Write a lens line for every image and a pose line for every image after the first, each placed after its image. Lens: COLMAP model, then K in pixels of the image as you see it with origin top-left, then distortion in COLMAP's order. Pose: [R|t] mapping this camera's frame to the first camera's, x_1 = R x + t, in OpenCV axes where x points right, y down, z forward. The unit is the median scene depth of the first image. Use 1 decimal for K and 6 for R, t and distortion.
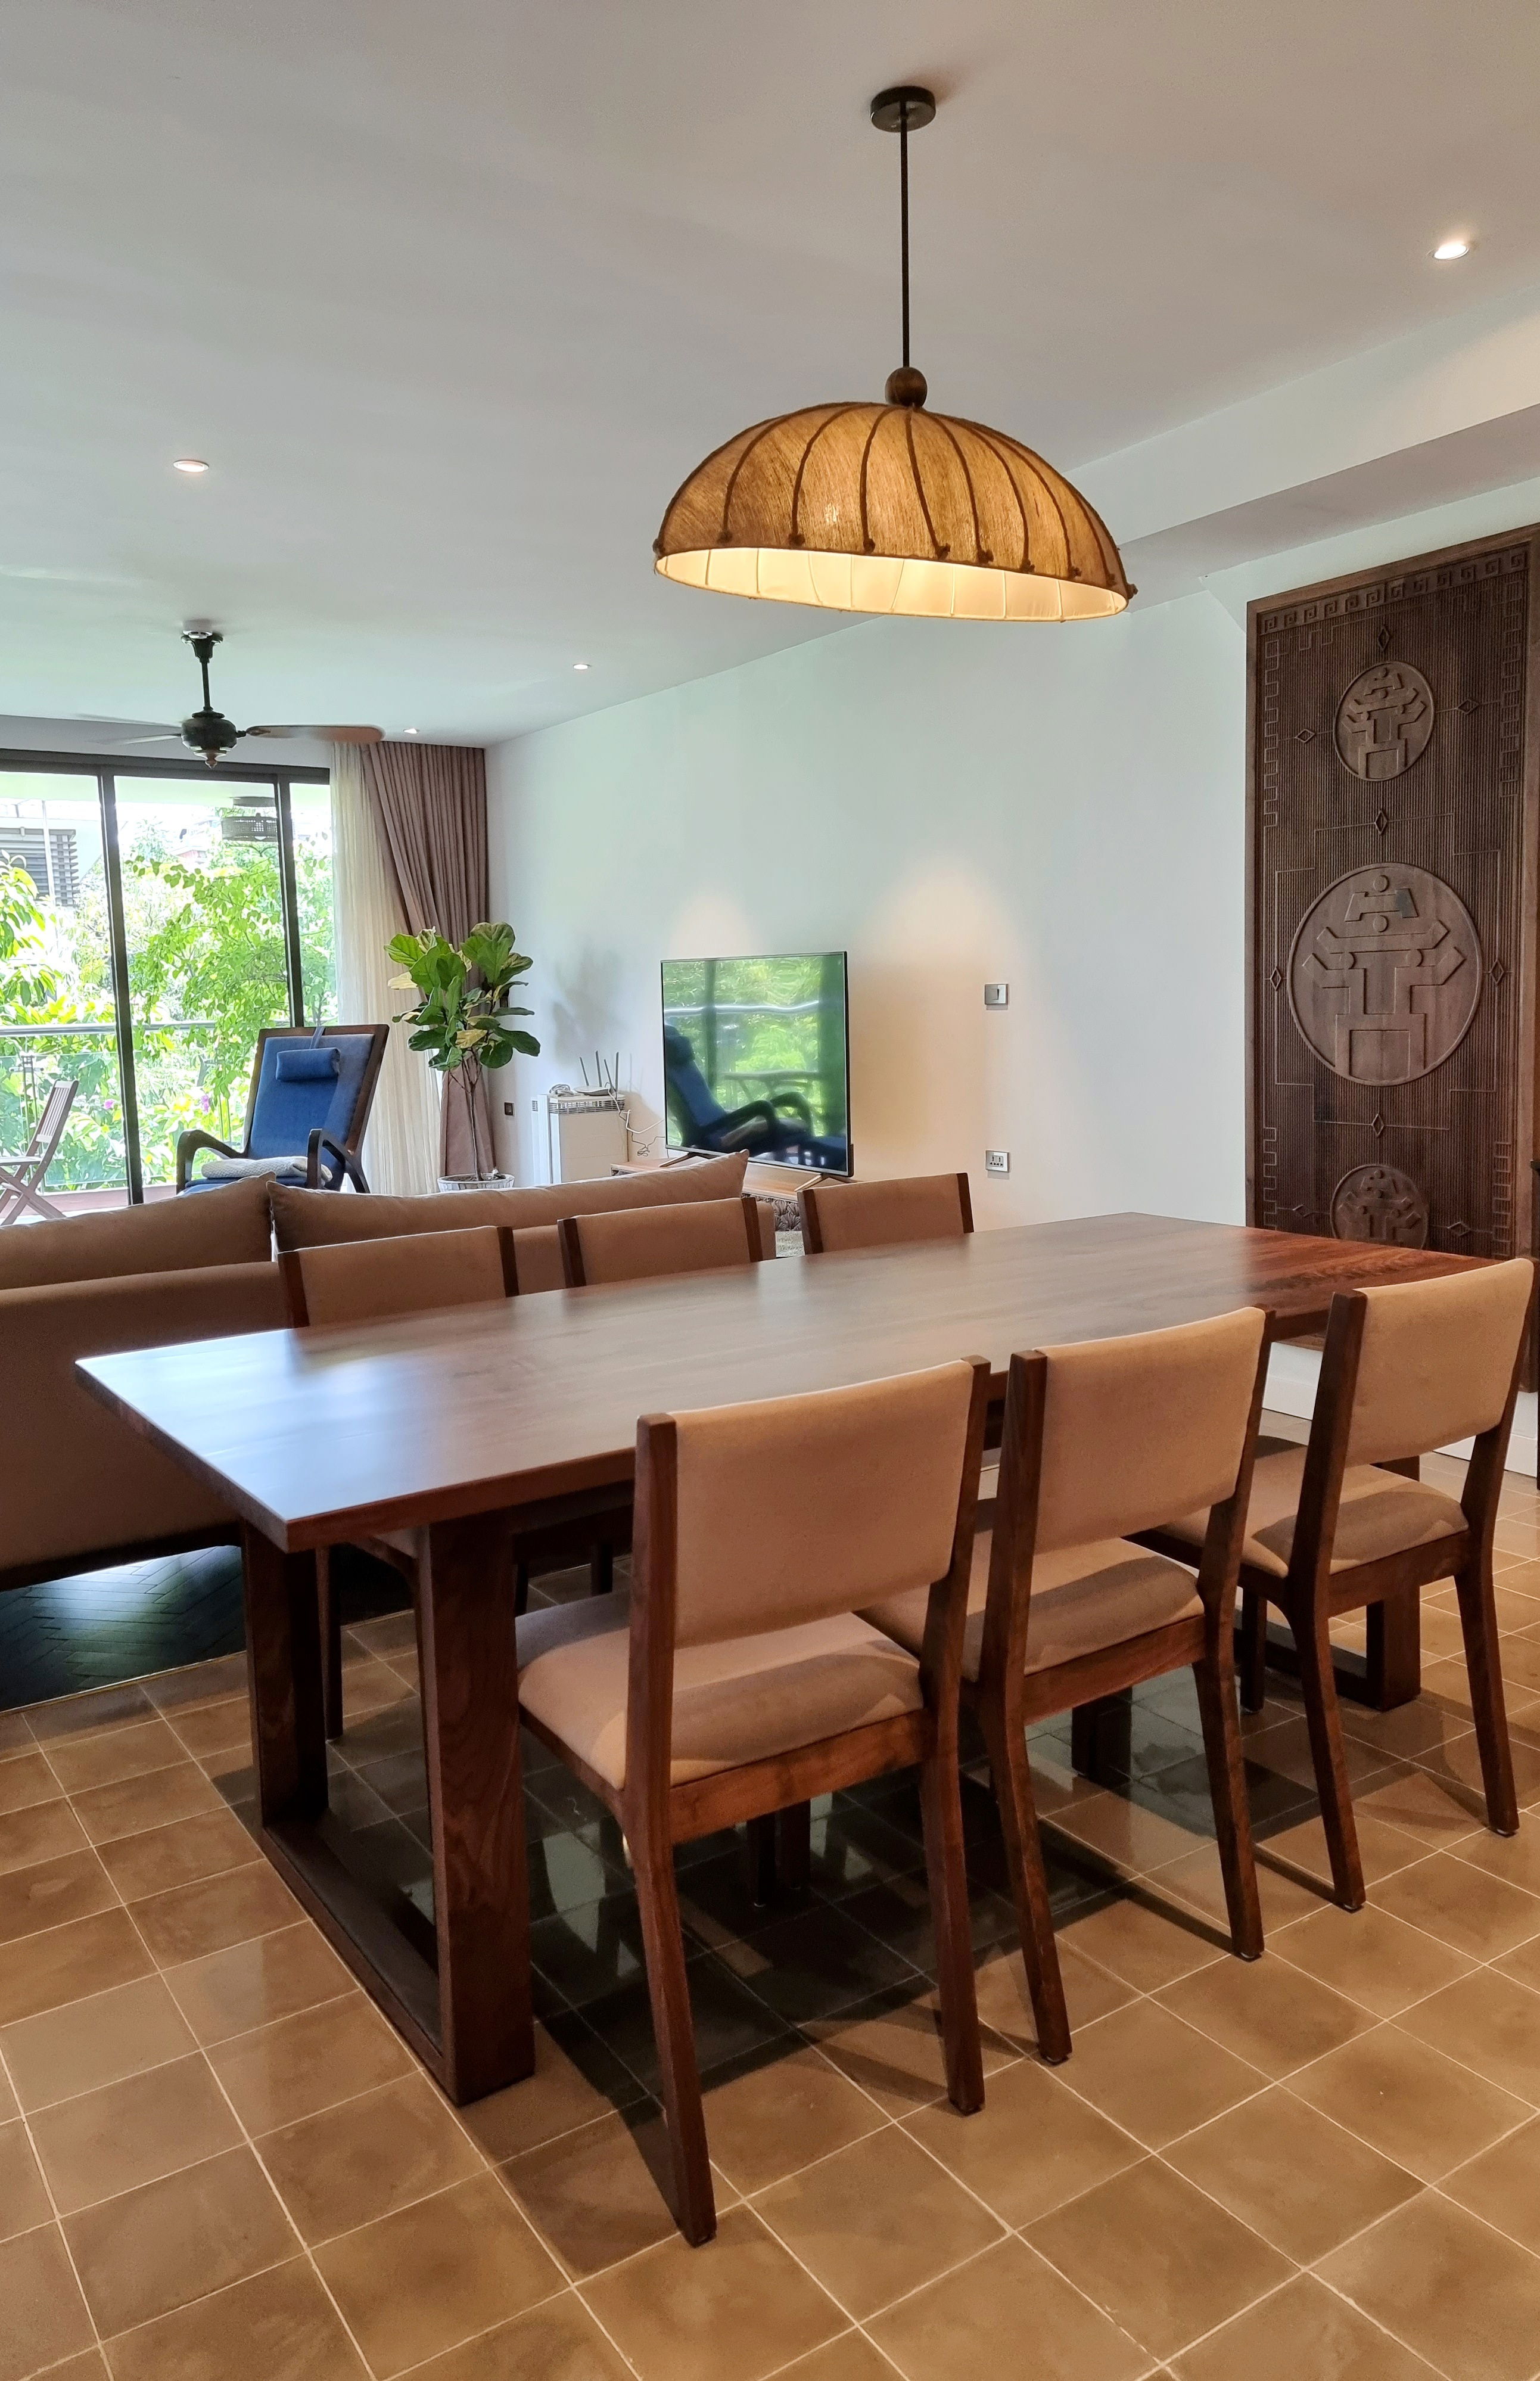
lens RADIAL K [[1651.9, 0, 768.6], [0, 1651.9, 1178.9], [0, 0, 1]] dist [0.044989, -0.003300]
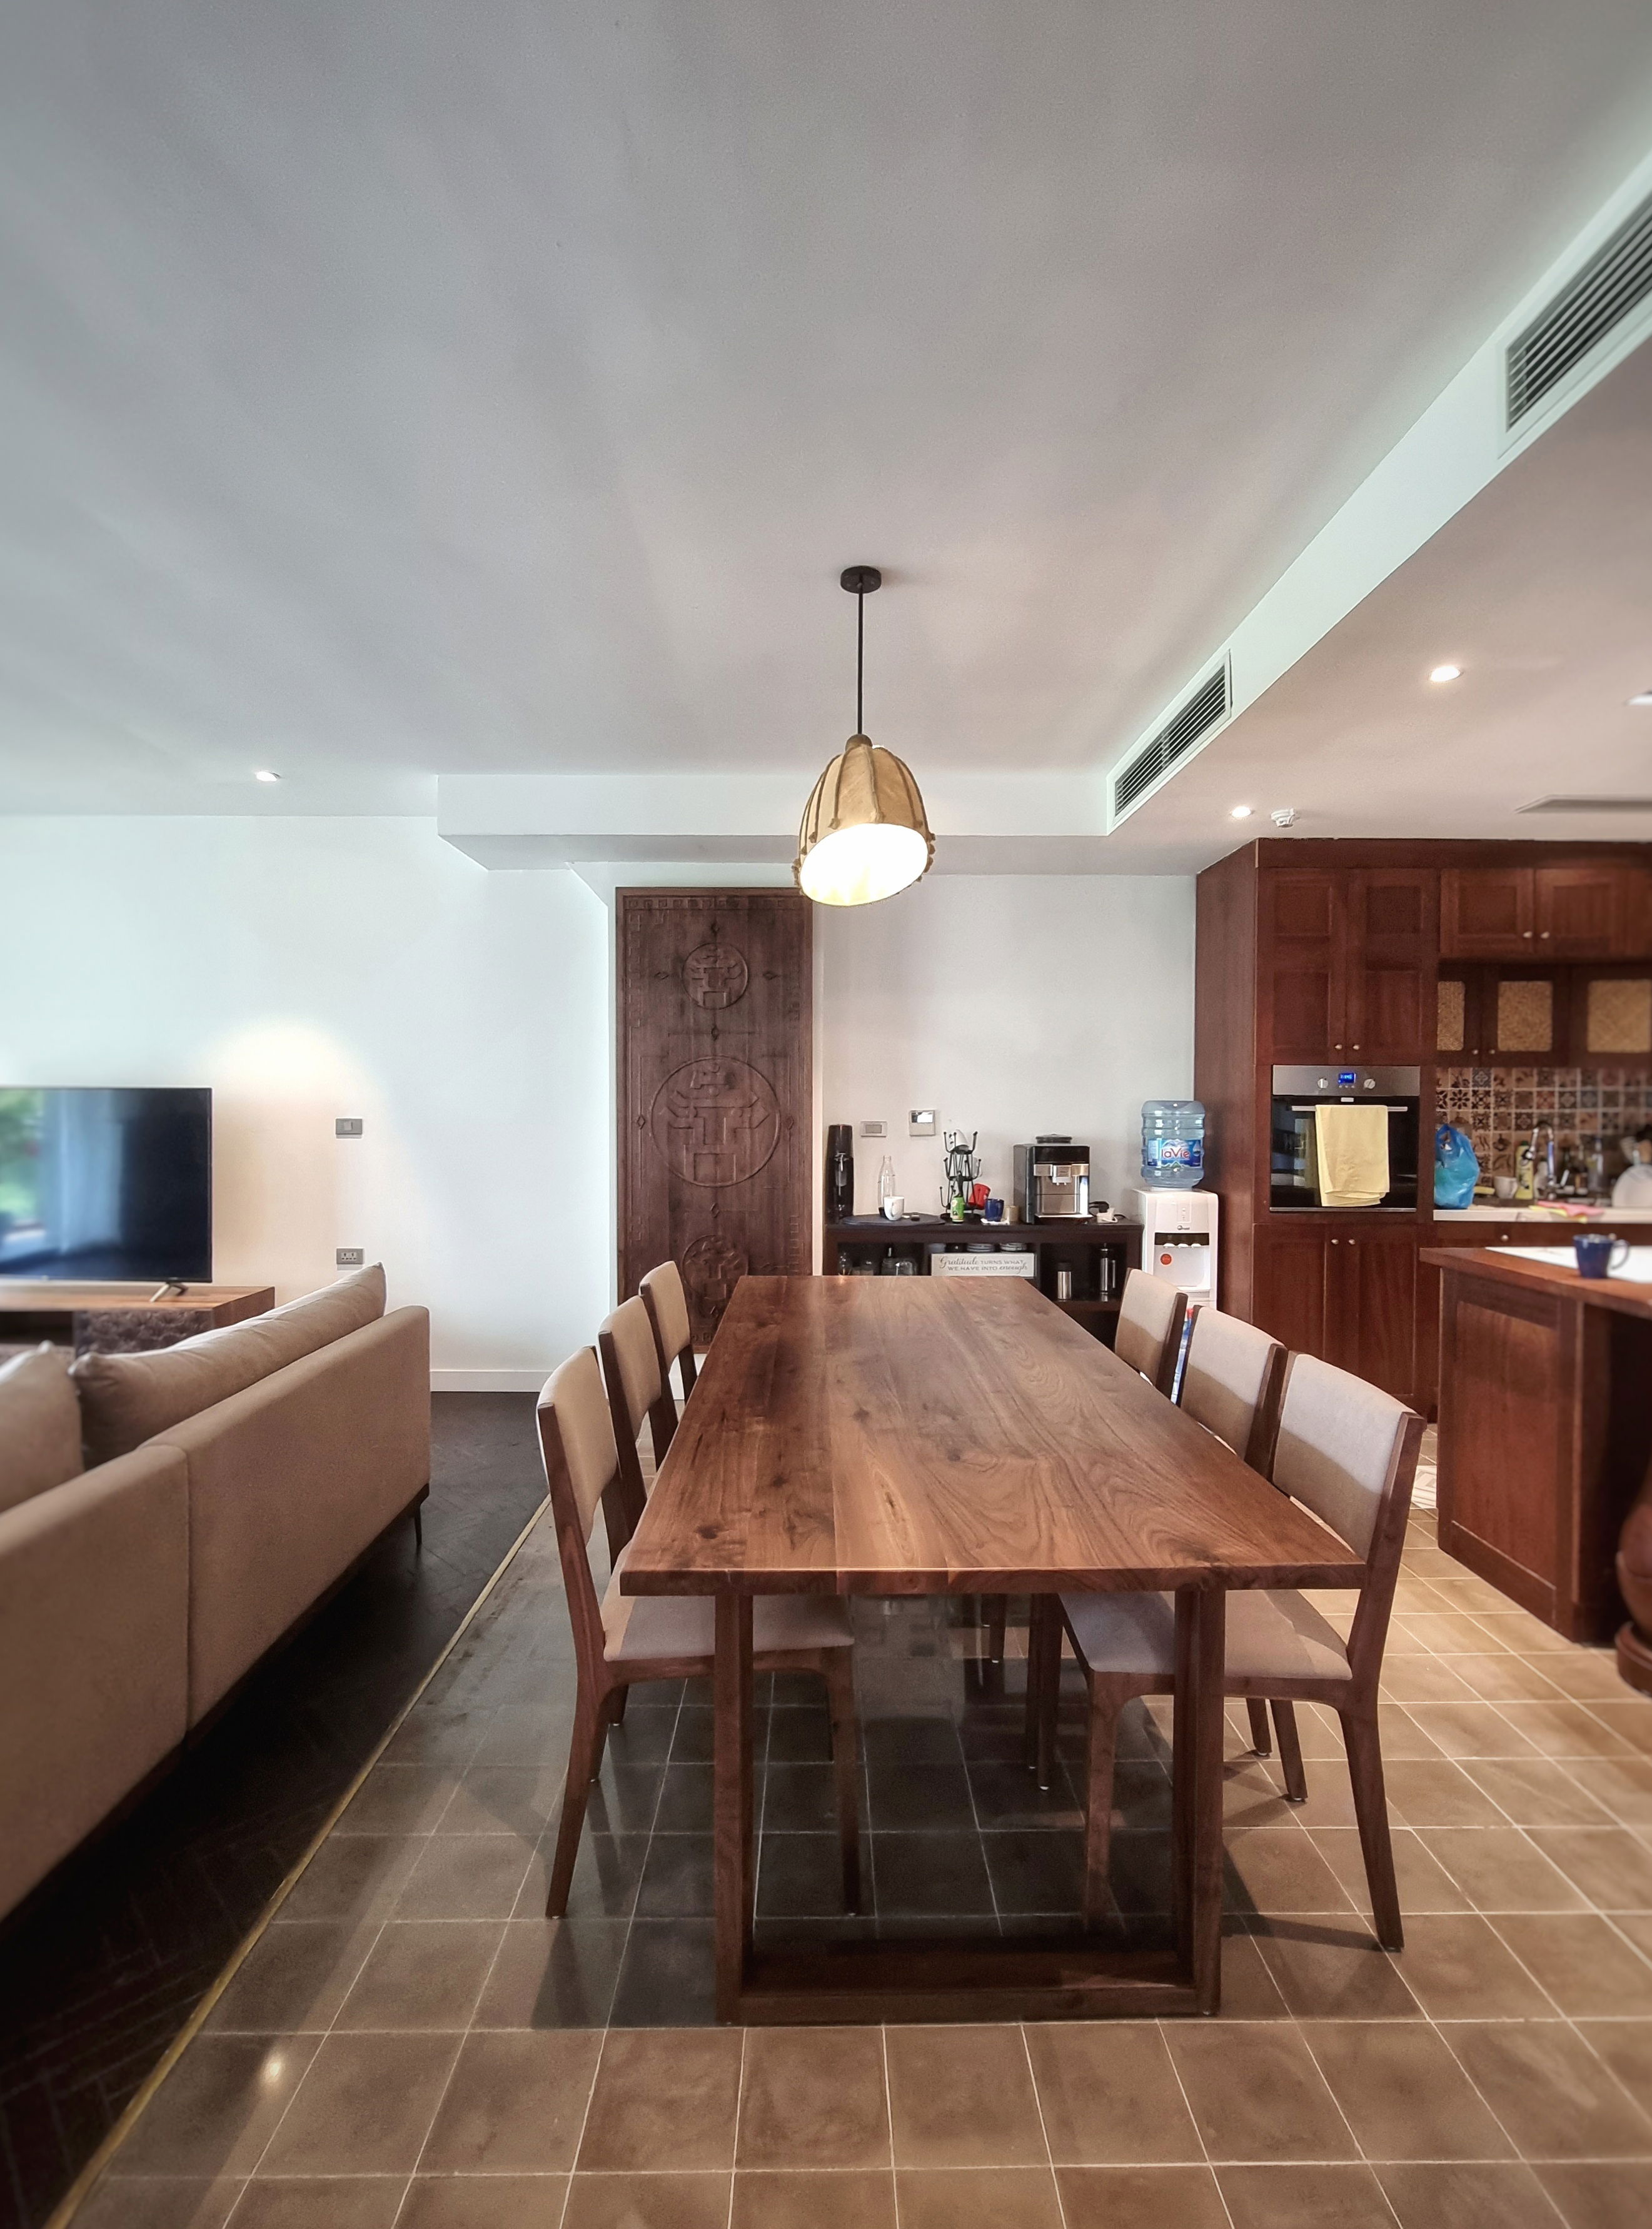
lens RADIAL K [[1037.2, 0, 830.5], [0, 1037.2, 1124.8], [0, 0, 1]] dist [-0.001324, -0.000168]
pose [[0.544090, 0.012244, 0.838938, -0.452021], [0.078542, 0.994760, -0.065456, -0.041098], [-0.835343, 0.101506, 0.540277, 0.333876]]
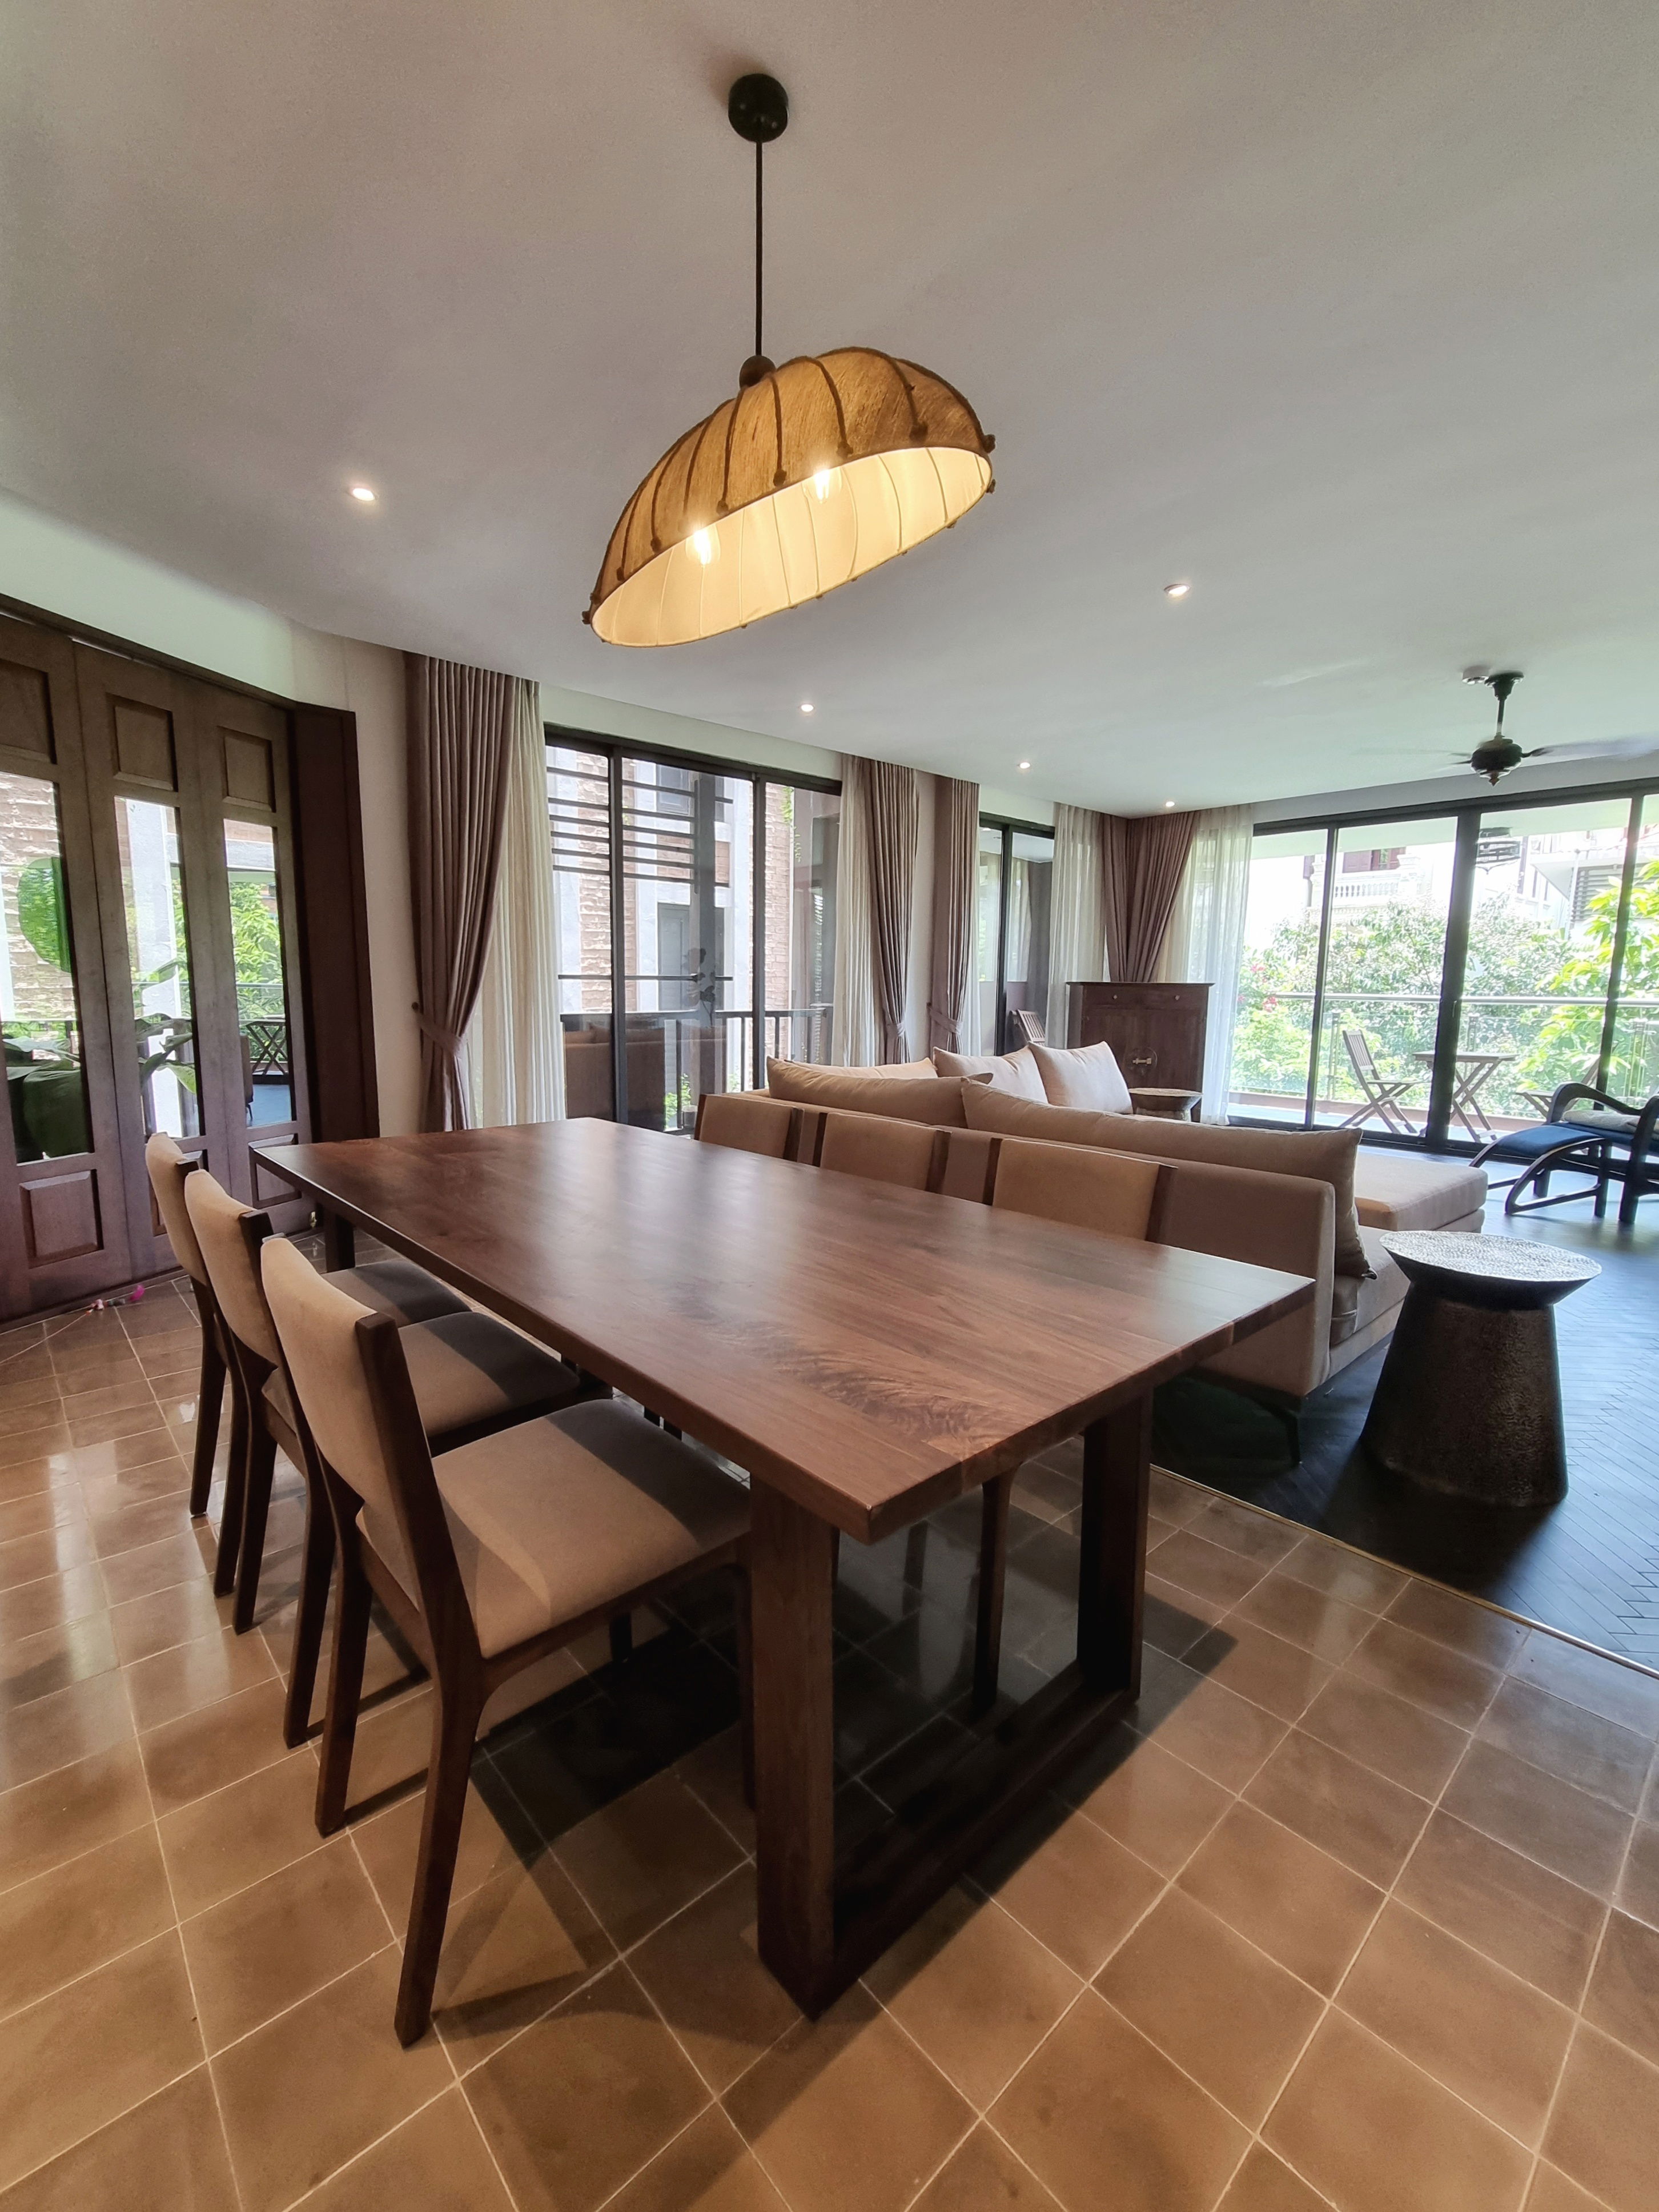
lens RADIAL K [[955.0, 0, 833.3], [0, 955.0, 1115.1], [0, 0, 1]] dist [-0.001582, -0.000201]
pose [[0.147177, 0.163634, -0.975481, 0.474369], [-0.129816, 0.980885, 0.144954, -0.065055], [0.980554, 0.105299, 0.165606, 0.615595]]
